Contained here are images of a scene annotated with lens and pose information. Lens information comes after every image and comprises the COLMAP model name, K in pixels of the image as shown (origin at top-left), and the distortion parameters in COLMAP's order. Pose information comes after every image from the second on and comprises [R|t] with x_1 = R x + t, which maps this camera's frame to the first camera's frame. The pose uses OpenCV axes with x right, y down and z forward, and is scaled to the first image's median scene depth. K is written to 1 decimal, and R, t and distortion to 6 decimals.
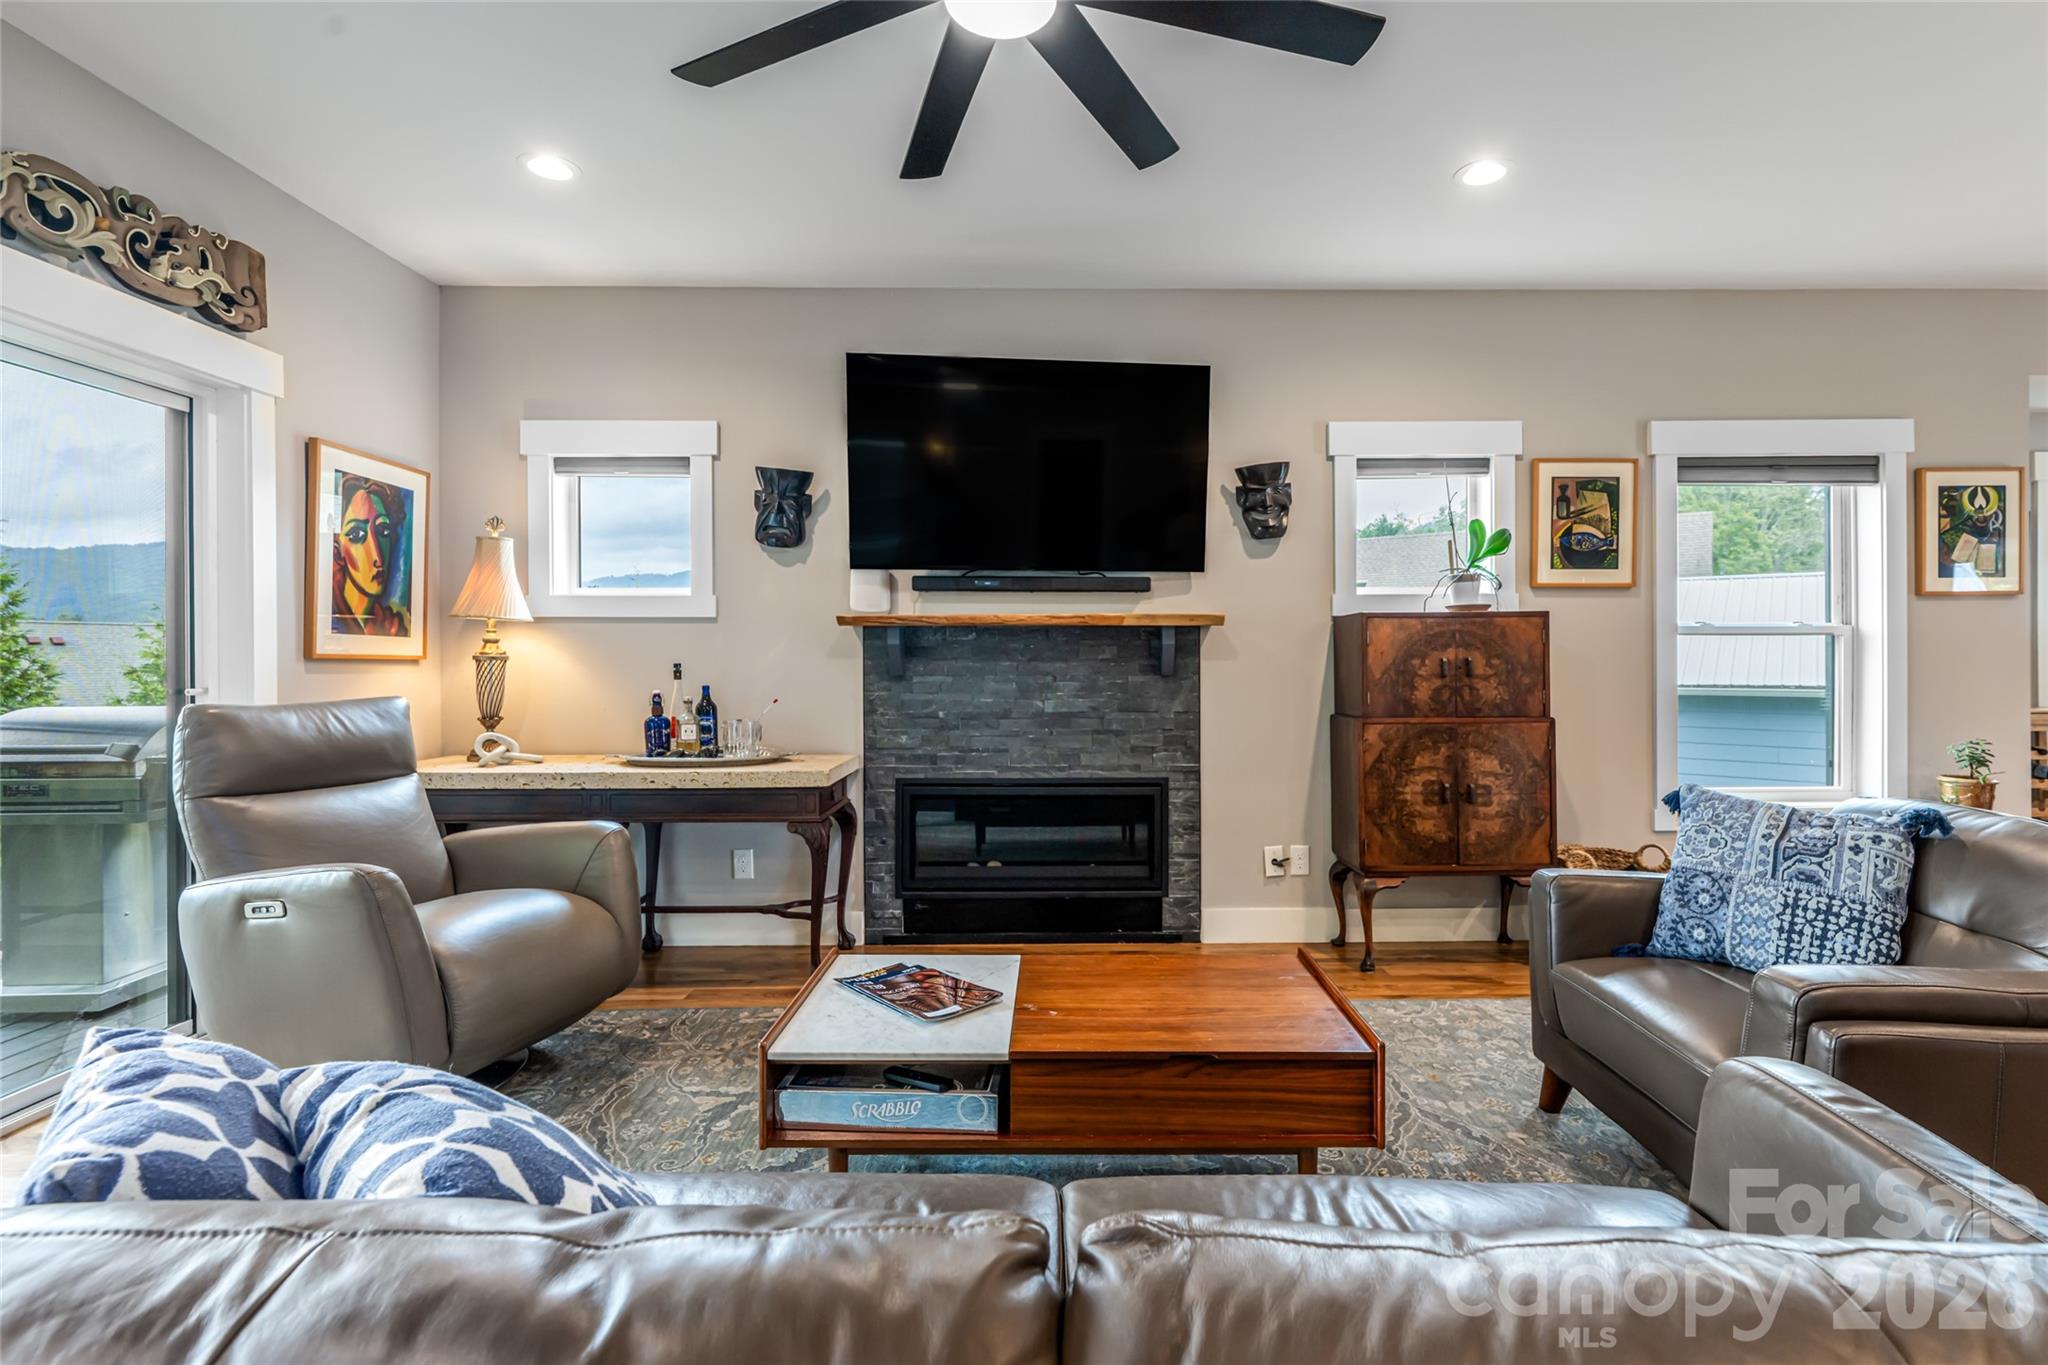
lens RADIAL K [[961.6, 0, 1029.6], [0, 961.6, 675.4], [0, 0, 1]] dist [-0.004530, 0.000112]
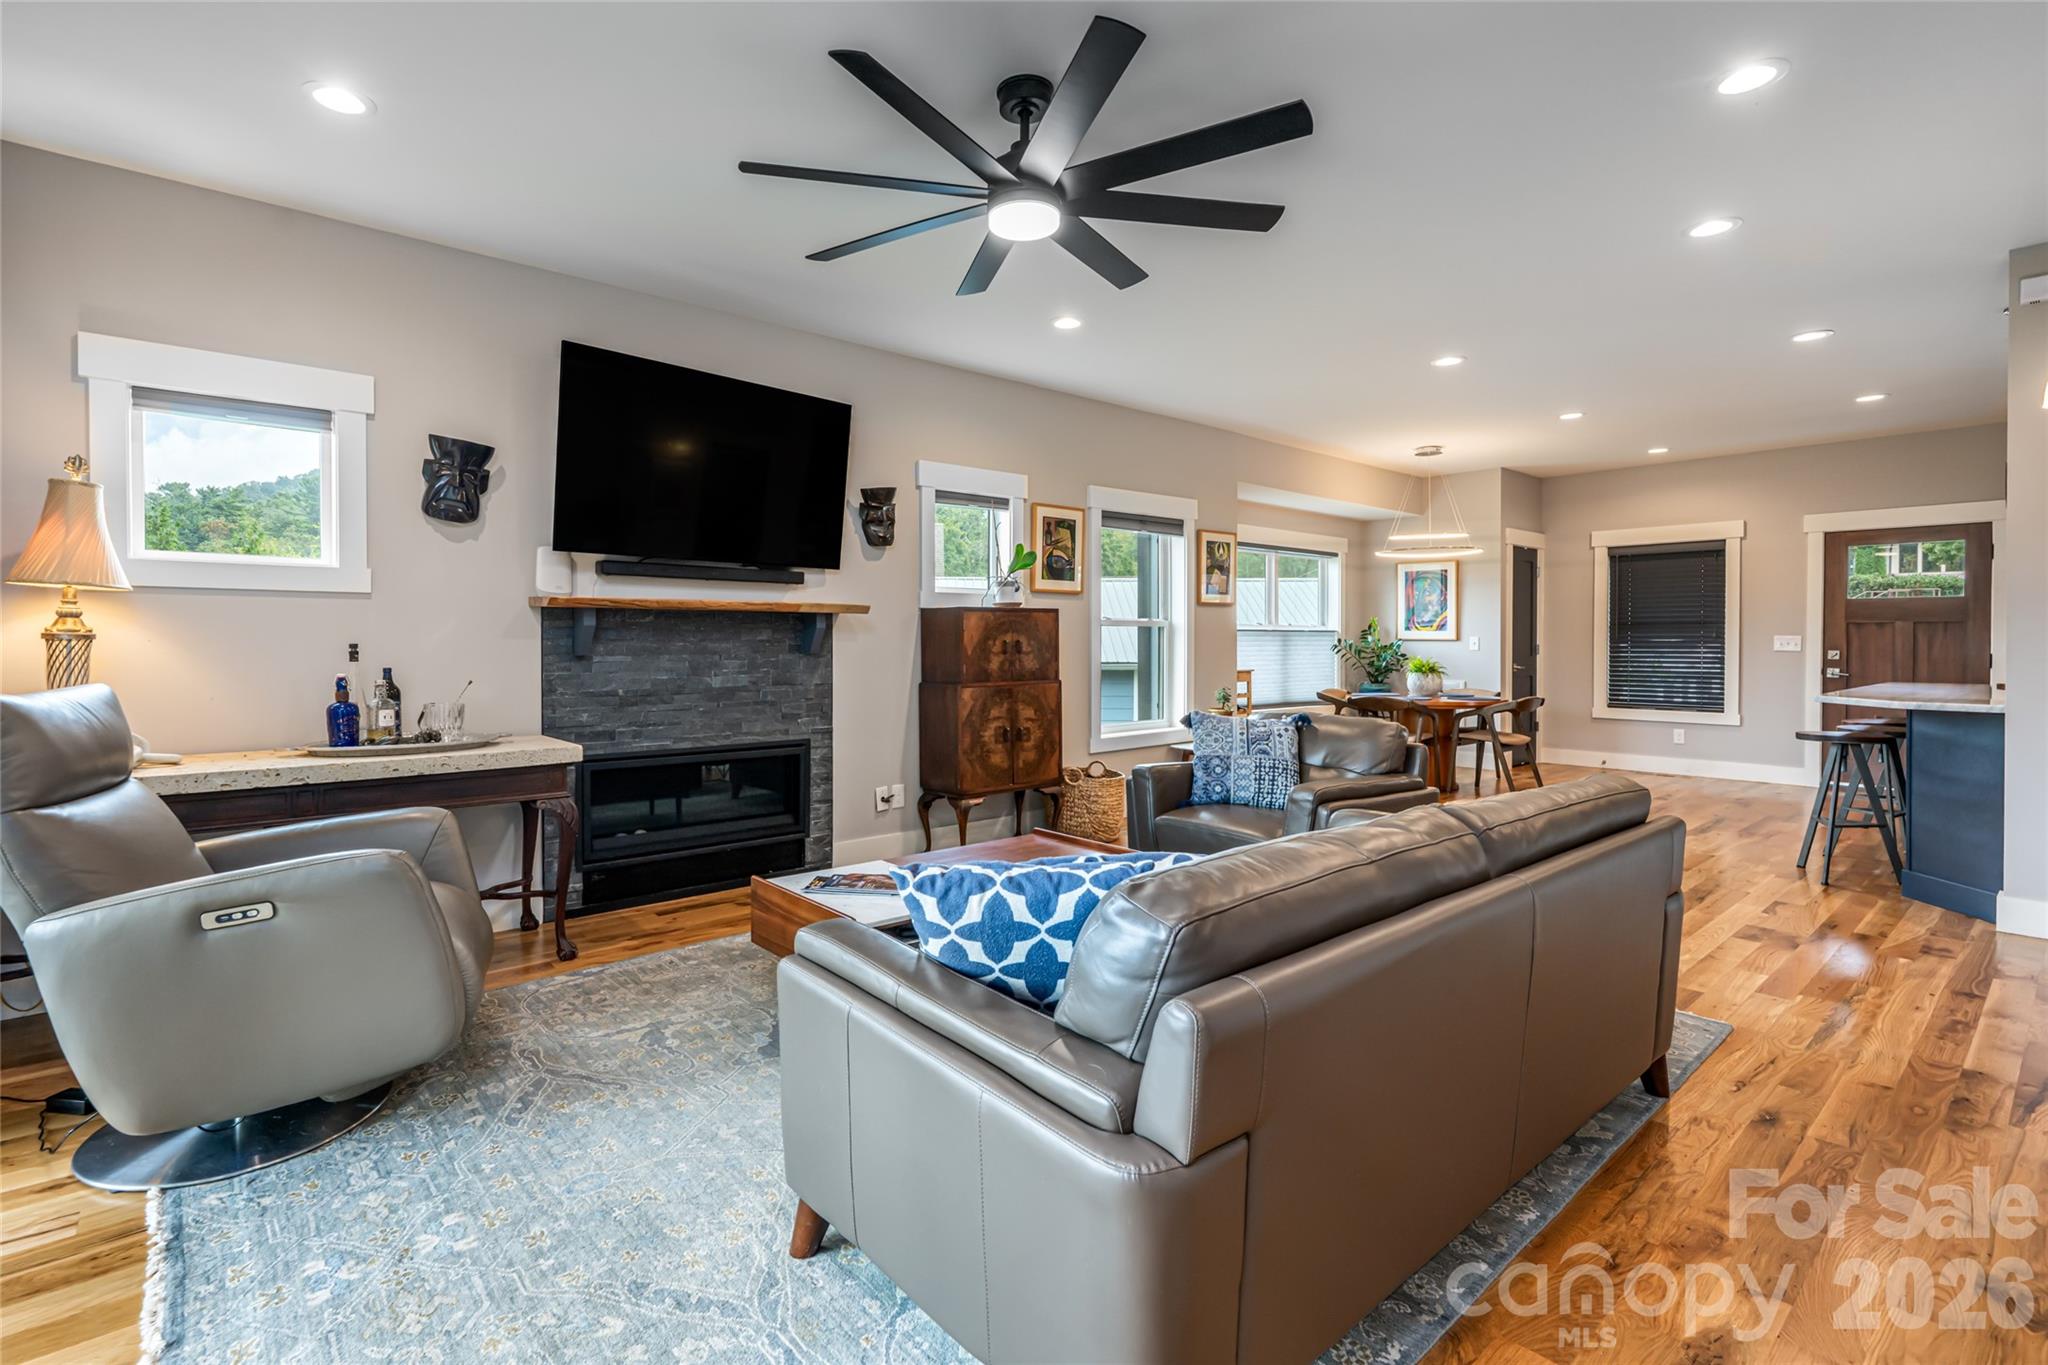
lens RADIAL K [[961.6, 0, 1018.2], [0, 961.6, 672.7], [0, 0, 1]] dist [-0.004530, 0.000112]
pose [[0.756503, -0.019434, 0.653701, -0.452507], [0.009698, 0.999782, 0.018500, 0.003955], [-0.653918, -0.007656, 0.756527, -0.085624]]
